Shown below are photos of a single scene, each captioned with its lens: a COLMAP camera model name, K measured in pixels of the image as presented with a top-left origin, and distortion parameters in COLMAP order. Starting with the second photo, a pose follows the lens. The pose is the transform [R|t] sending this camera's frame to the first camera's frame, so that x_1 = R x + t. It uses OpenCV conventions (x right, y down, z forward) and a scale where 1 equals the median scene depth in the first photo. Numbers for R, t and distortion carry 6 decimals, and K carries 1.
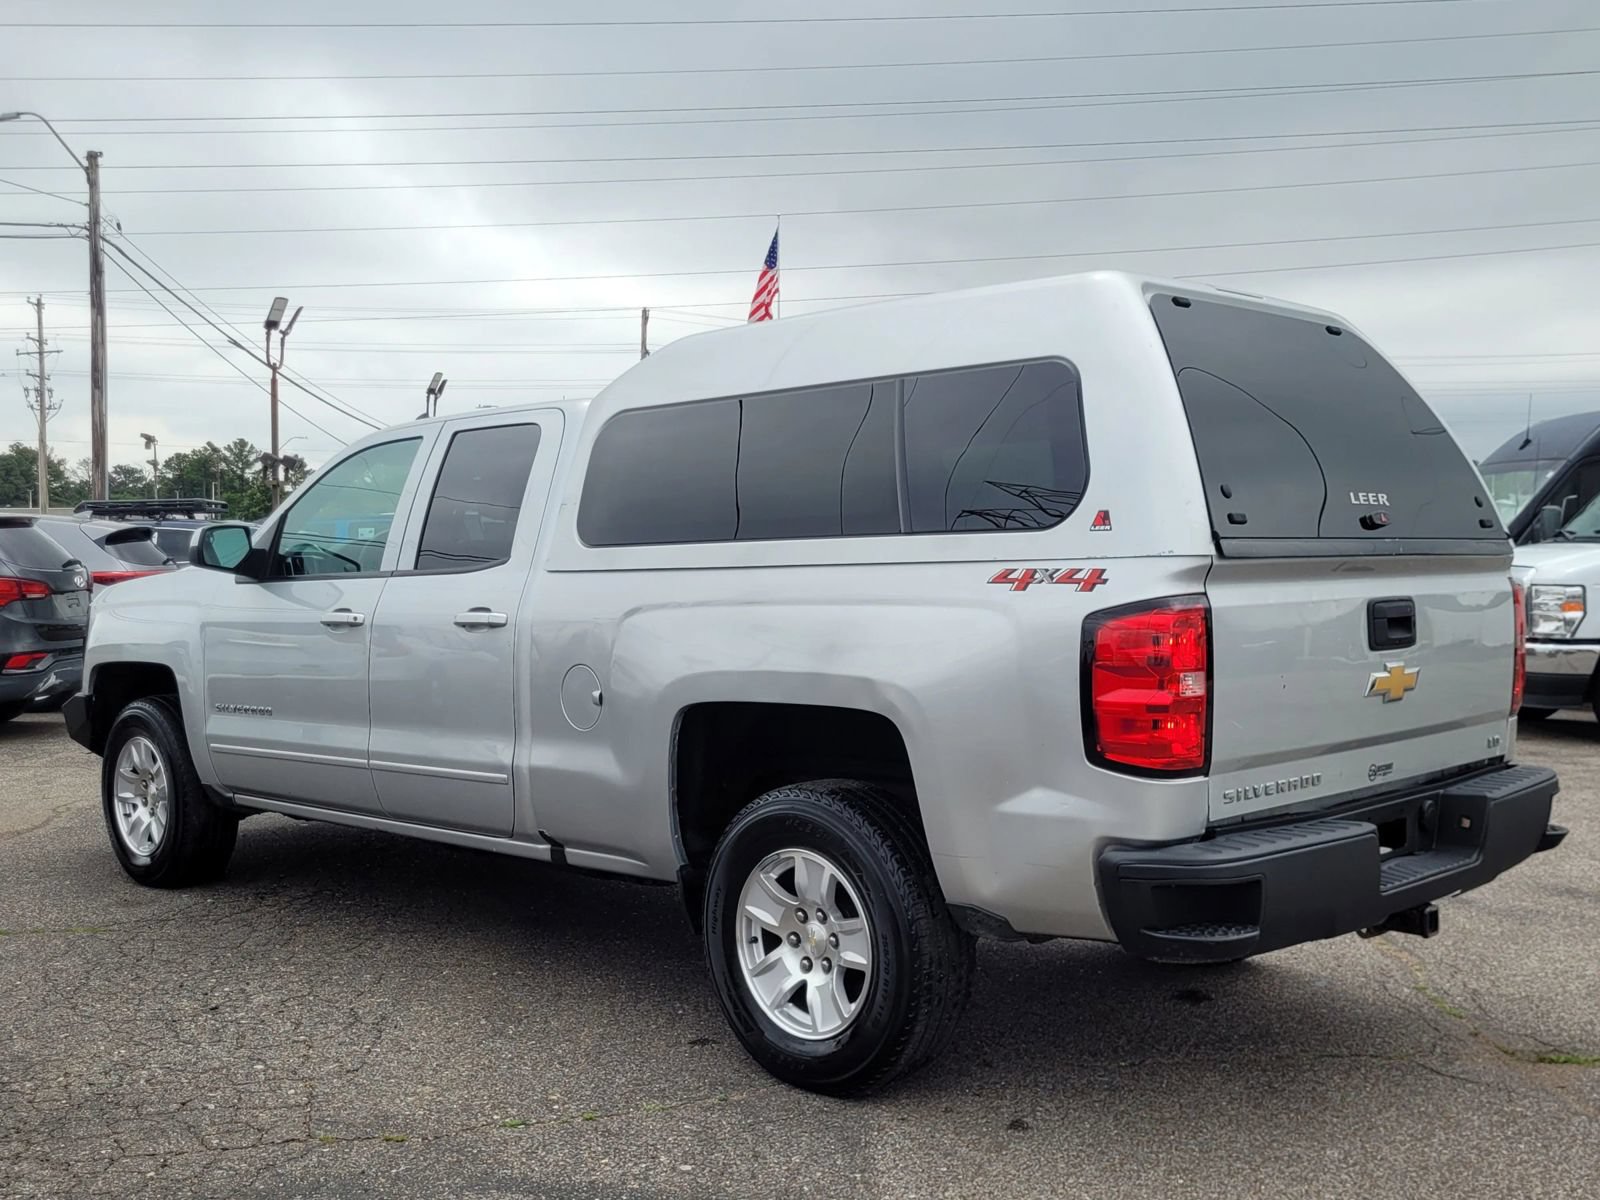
lens RADIAL K [[1644.2, 0, 824.5], [0, 1644.2, 595.5], [0, 0, 1]] dist [0.043964, -0.028382]
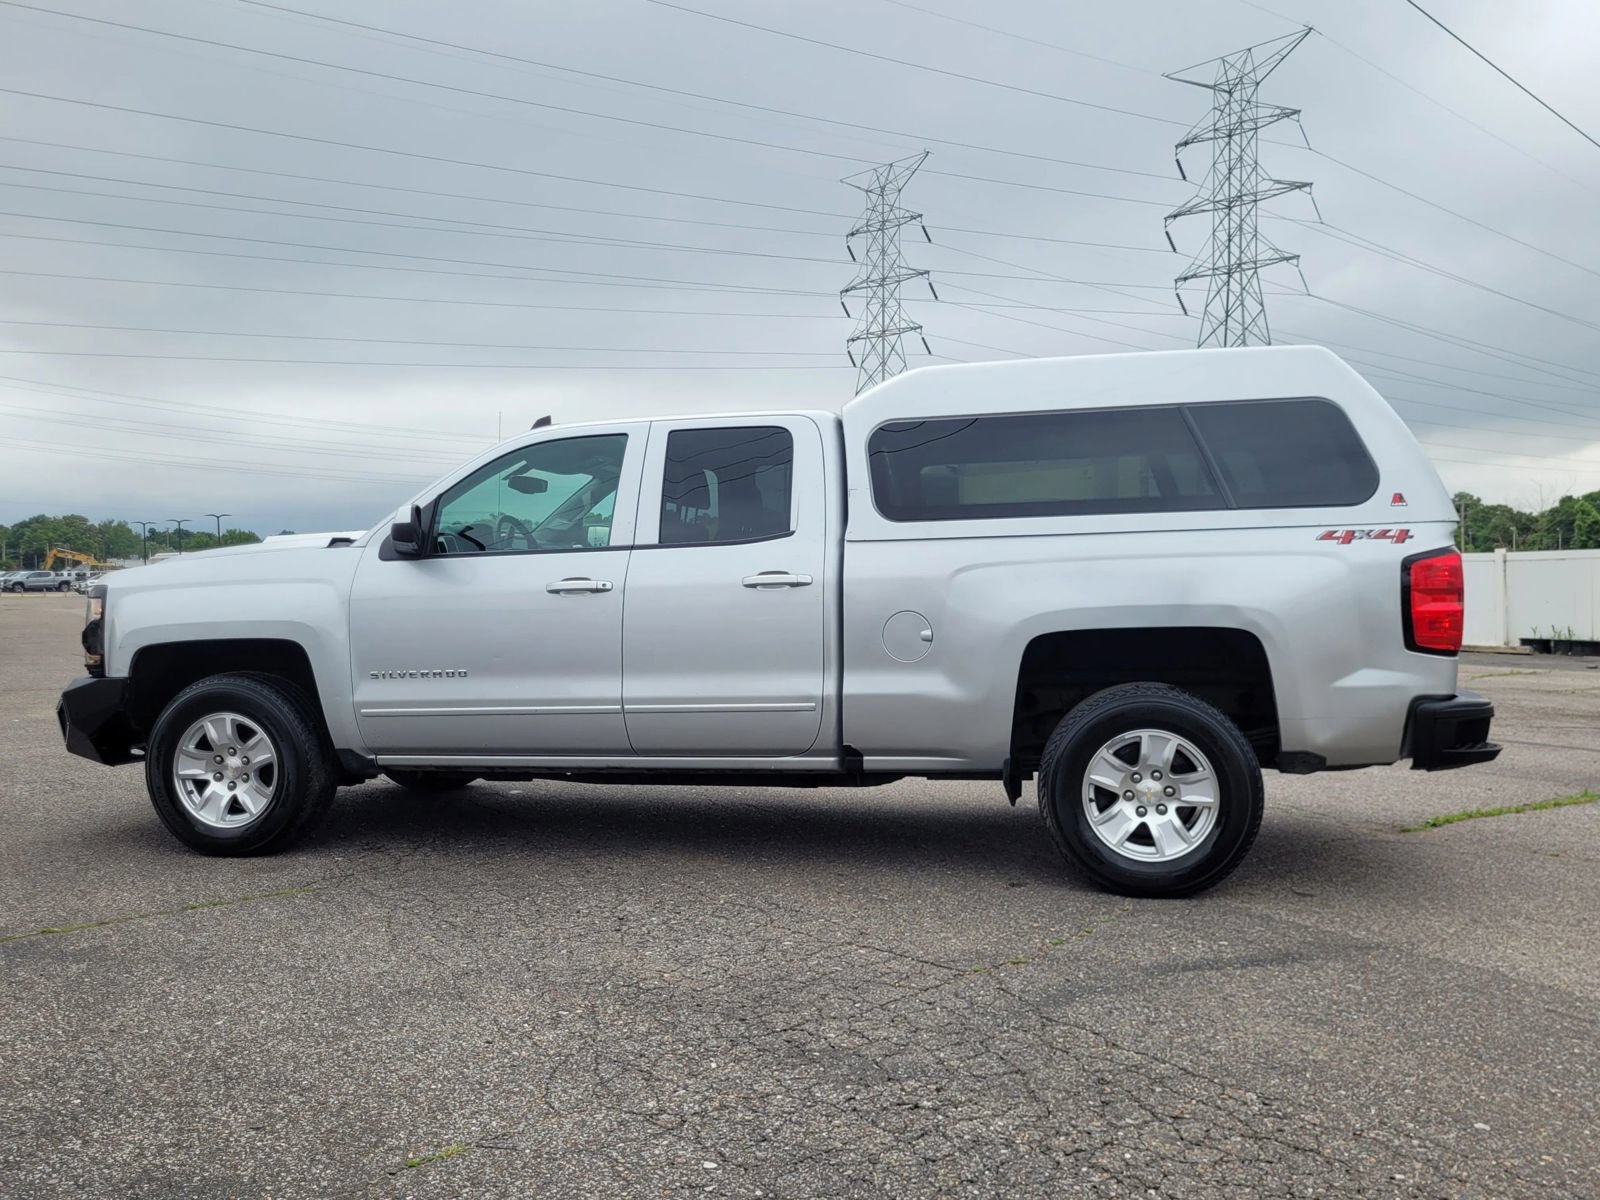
lens RADIAL K [[1320.5, 0, 784.7], [0, 1320.5, 604.5], [0, 0, 1]] dist [0.039515, -0.012102]
pose [[0.848170, -0.009241, 0.529644, -0.894860], [0.016313, 0.999829, -0.008680, 0.050617], [-0.529474, 0.016002, 0.848175, 0.190024]]
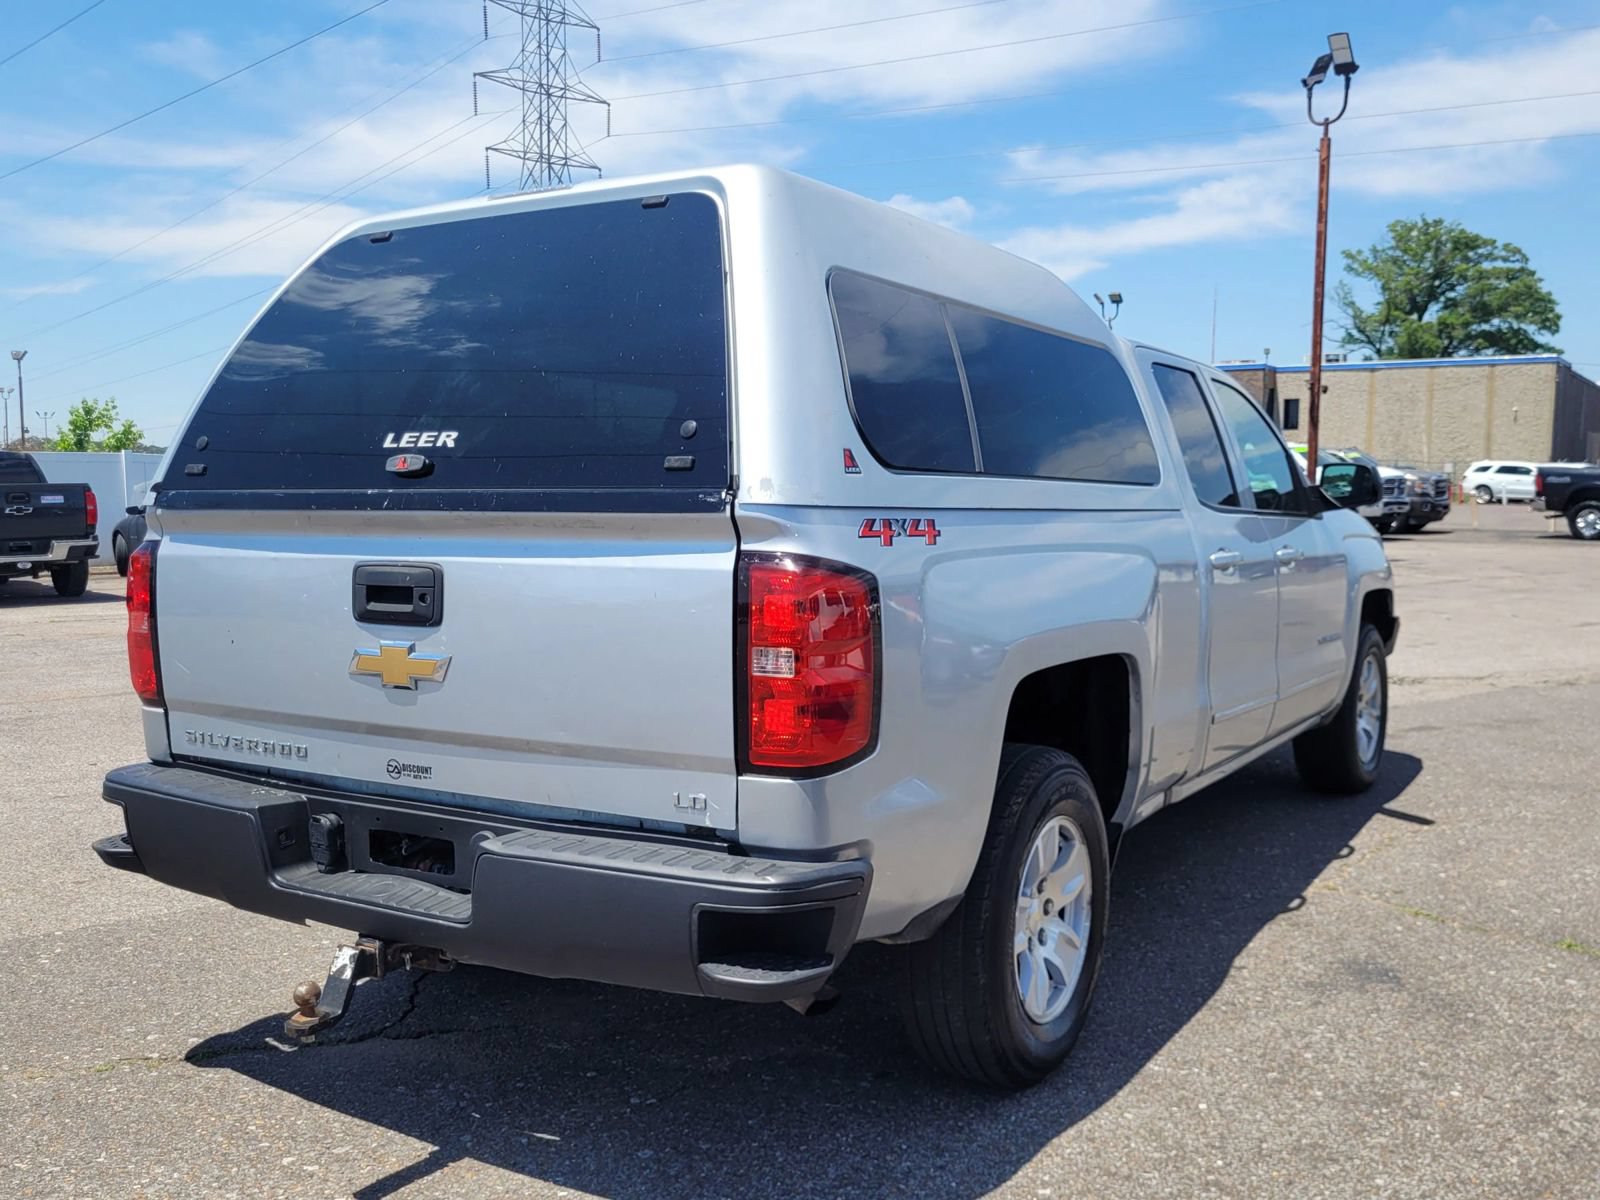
lens RADIAL K [[1467.3, 0, 796.5], [0, 1467.3, 604.7], [0, 0, 1]] dist [0.042095, -0.015648]
pose [[0.214975, 0.082101, -0.973163, 1.082133], [-0.021461, 0.996617, 0.079339, -0.039161], [0.976384, 0.003829, 0.216009, 1.024372]]
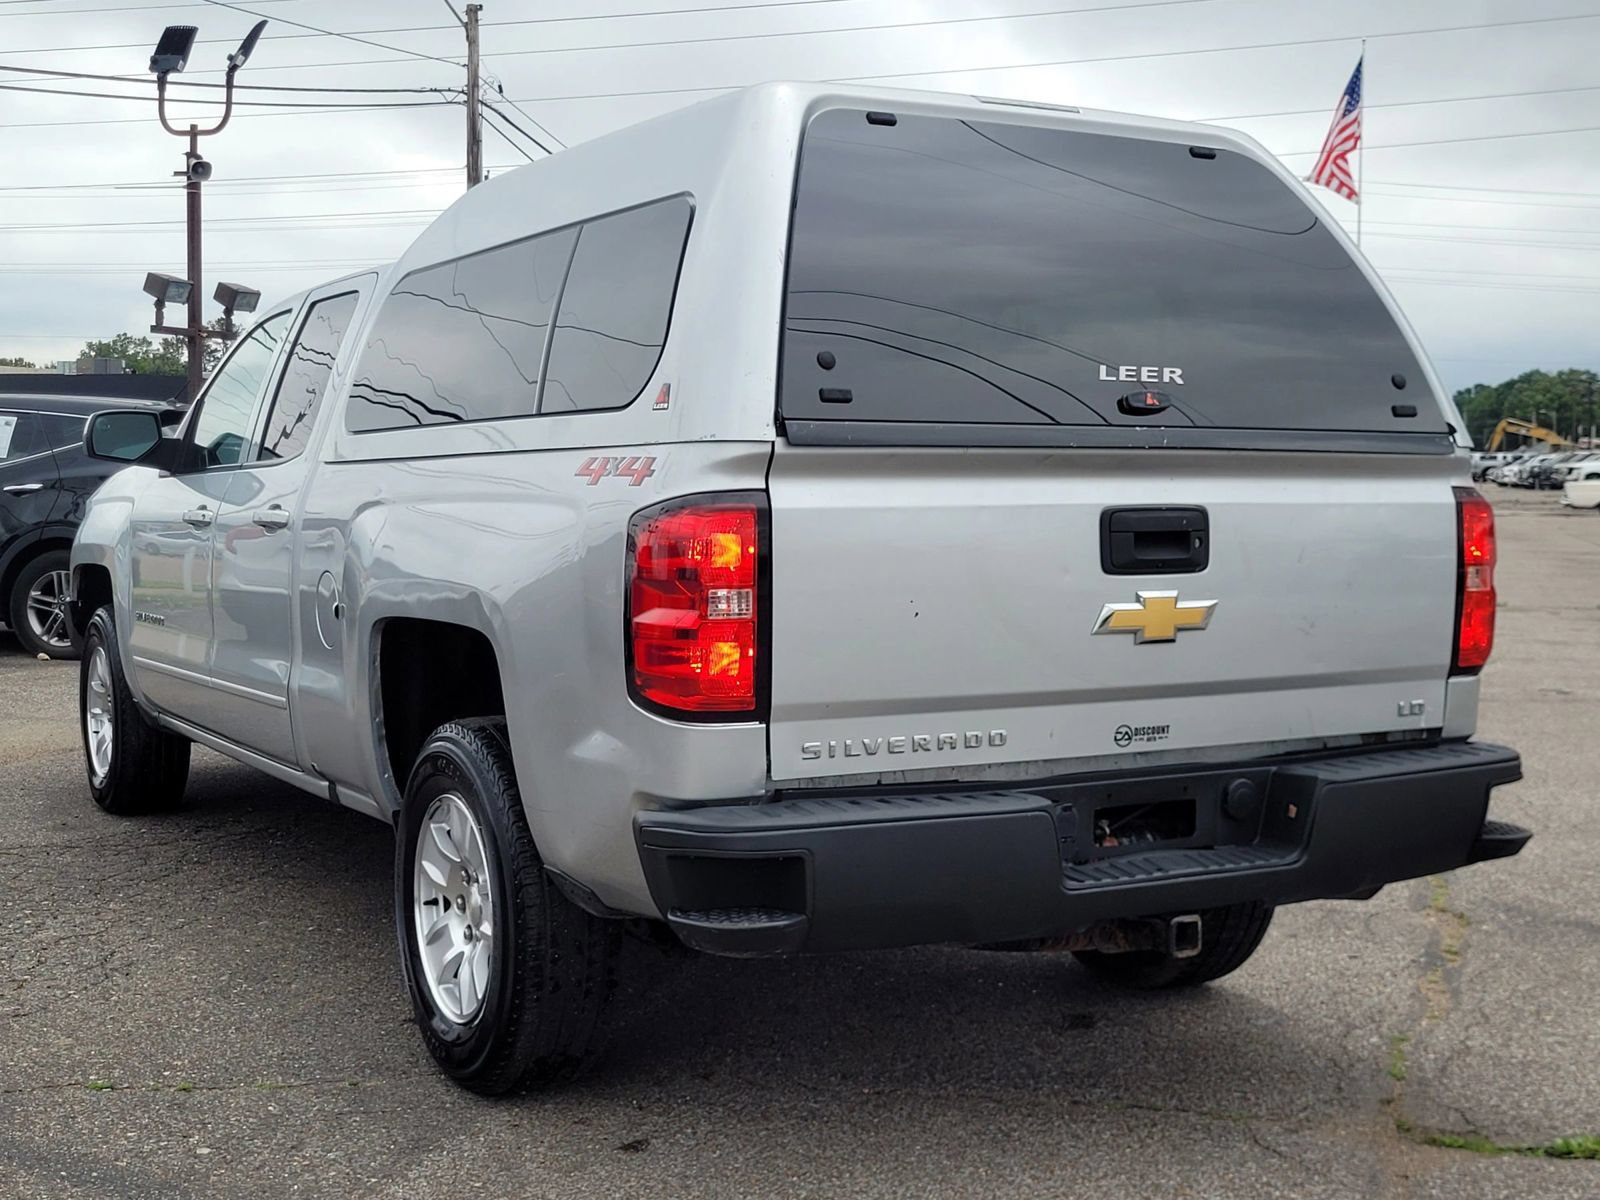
lens RADIAL K [[2016.8, 0, 837.3], [0, 2016.8, 574.7], [0, 0, 1]] dist [0.037786, 0.021752]
pose [[0.960860, 0.027371, -0.275679, 0.452960], [-0.020128, 0.999375, 0.029068, 0.008851], [0.276302, -0.022381, 0.960810, 0.074223]]
